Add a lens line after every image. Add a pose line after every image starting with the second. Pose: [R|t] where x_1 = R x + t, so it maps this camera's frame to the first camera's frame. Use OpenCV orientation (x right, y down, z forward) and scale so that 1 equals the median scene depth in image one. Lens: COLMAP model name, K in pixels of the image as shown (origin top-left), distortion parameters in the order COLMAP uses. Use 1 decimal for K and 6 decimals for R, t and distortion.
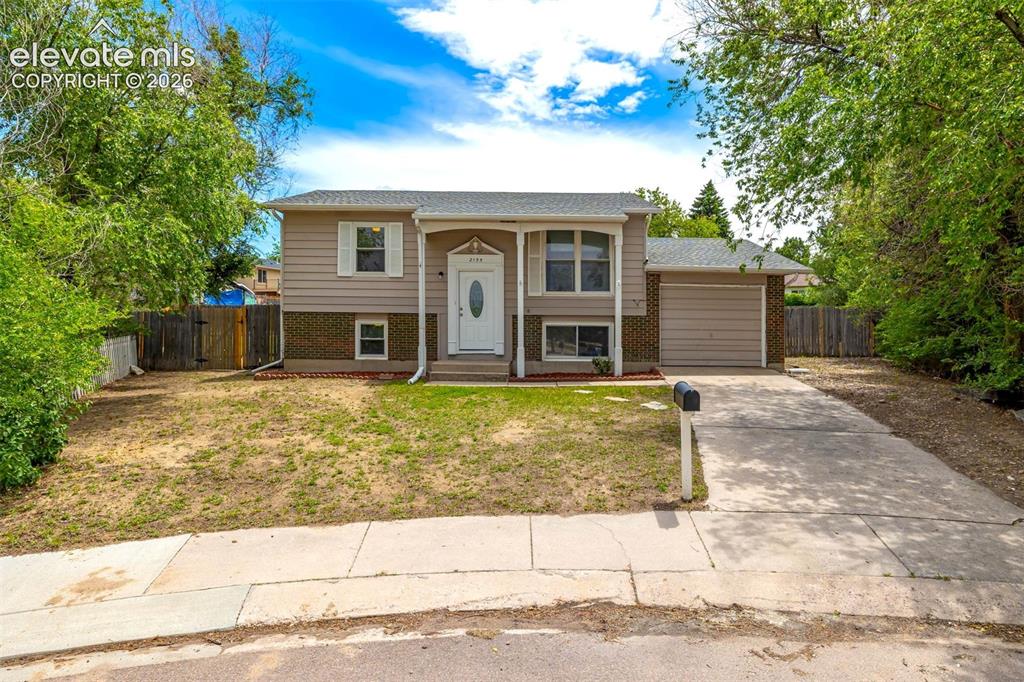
lens RADIAL K [[584.3, 0, 516.1], [0, 584.3, 346.8], [0, 0, 1]] dist [-0.024306, -0.000531]
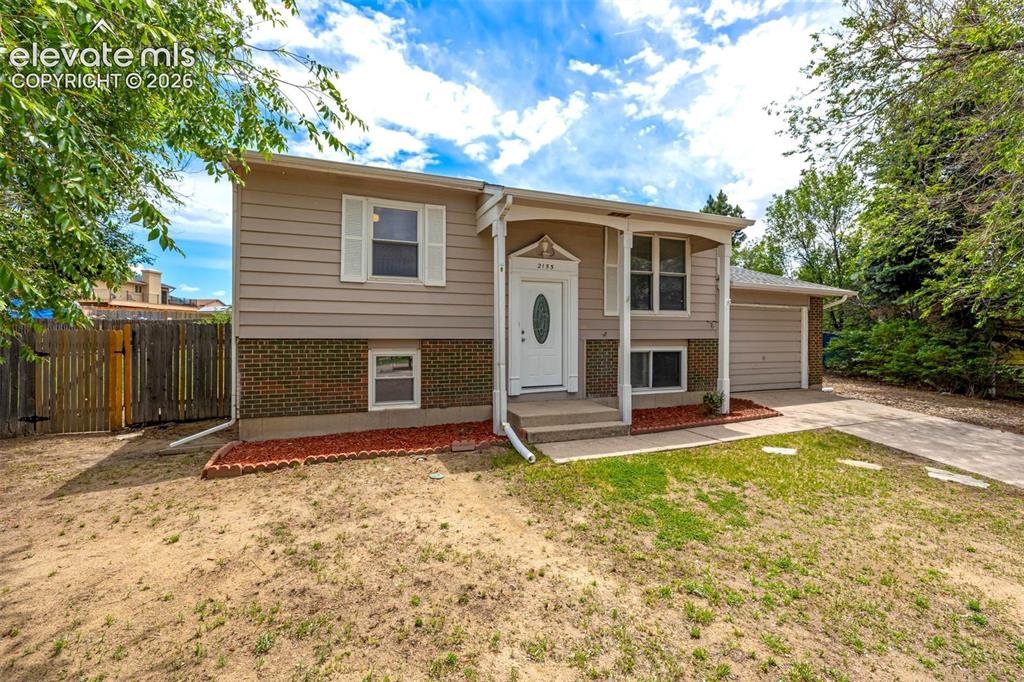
lens RADIAL K [[440.1, 0, 507.8], [0, 440.1, 338.4], [0, 0, 1]] dist [-0.026135, 0.006759]
pose [[0.920477, -0.013206, 0.390574, -0.327609], [0.021228, 0.999643, -0.016231, -0.048428], [-0.390220, 0.023231, 0.920429, 0.498730]]
